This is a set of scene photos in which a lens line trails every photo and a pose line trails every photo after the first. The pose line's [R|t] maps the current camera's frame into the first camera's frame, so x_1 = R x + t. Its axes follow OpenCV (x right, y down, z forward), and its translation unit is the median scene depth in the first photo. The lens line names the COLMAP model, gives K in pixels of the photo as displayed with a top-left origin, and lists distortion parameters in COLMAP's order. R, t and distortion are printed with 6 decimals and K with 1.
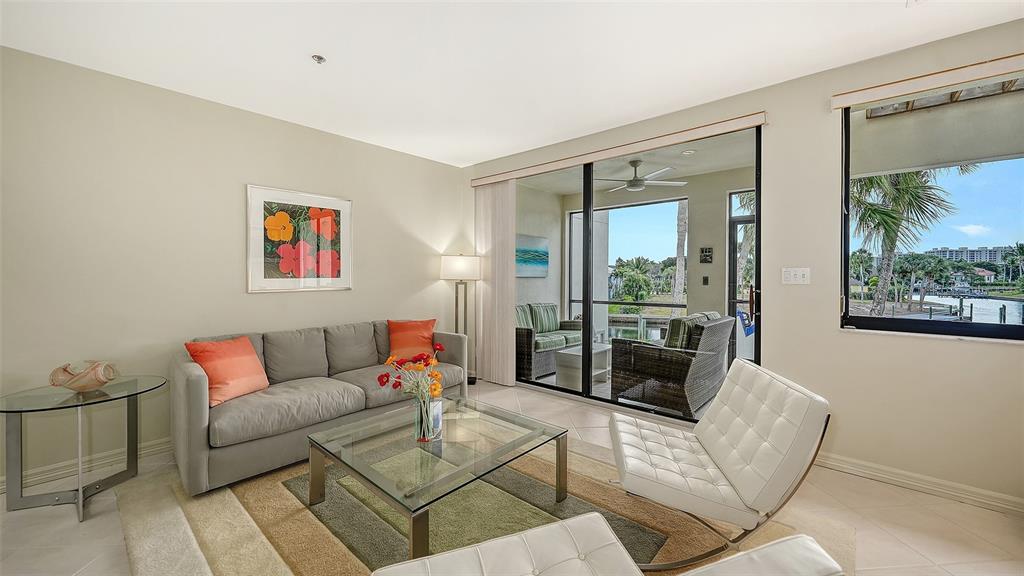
lens RADIAL K [[398.2, 0, 519.7], [0, 398.2, 285.8], [0, 0, 1]] dist [-0.016437, -0.000001]
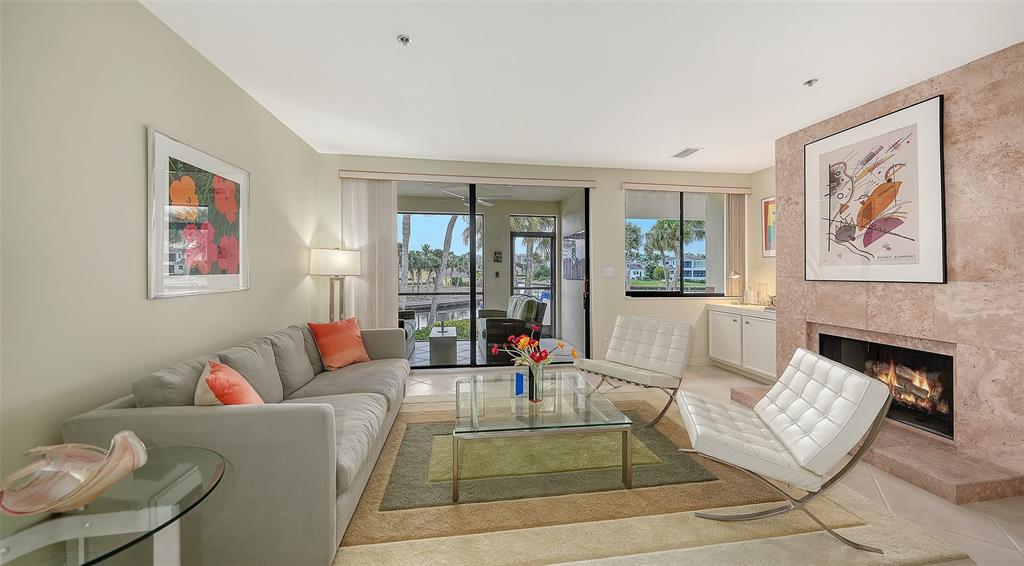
lens RADIAL K [[356.8, 0, 518.6], [0, 356.8, 271.8], [0, 0, 1]] dist [-0.003277, -0.000162]
pose [[0.636467, 0.000224, 0.771304, -0.264738], [0.015092, 0.999805, -0.012744, -0.002927], [-0.771157, 0.019752, 0.636339, 0.067661]]
